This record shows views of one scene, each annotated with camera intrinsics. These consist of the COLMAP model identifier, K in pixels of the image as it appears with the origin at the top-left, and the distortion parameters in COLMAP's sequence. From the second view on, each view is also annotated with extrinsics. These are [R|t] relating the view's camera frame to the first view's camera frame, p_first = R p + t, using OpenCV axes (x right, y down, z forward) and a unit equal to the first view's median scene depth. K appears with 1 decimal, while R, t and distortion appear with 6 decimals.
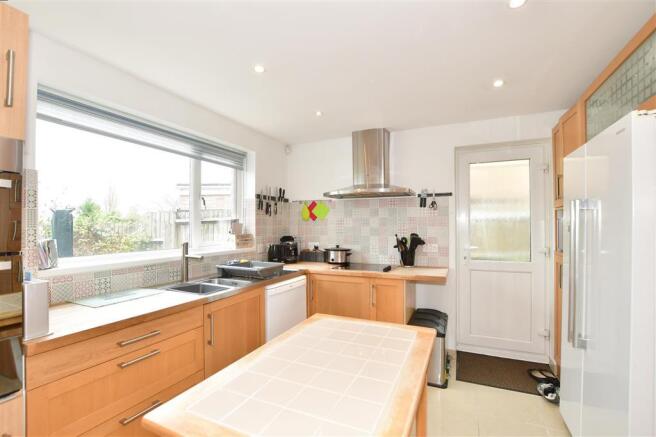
lens RADIAL K [[289.6, 0, 327.7], [0, 289.6, 220.9], [0, 0, 1]] dist [-0.028419, 0.001177]
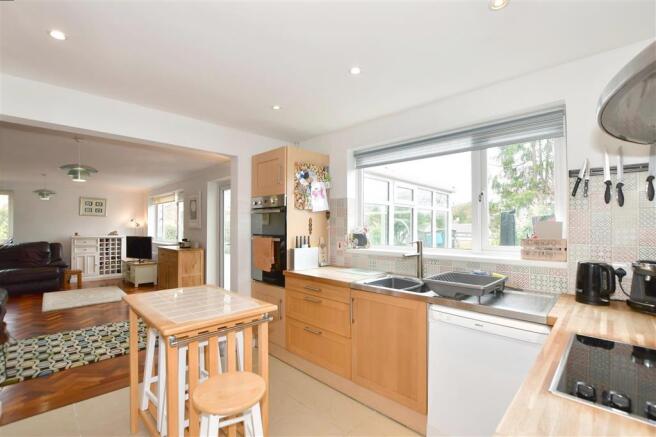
lens RADIAL K [[289.6, 0, 327.7], [0, 289.6, 220.9], [0, 0, 1]] dist [-0.028419, 0.001177]
pose [[-0.327851, -0.021183, -0.944492, 0.468680], [0.012621, 0.999561, -0.026799, 0.017236], [0.944645, -0.020706, -0.327439, 0.776628]]
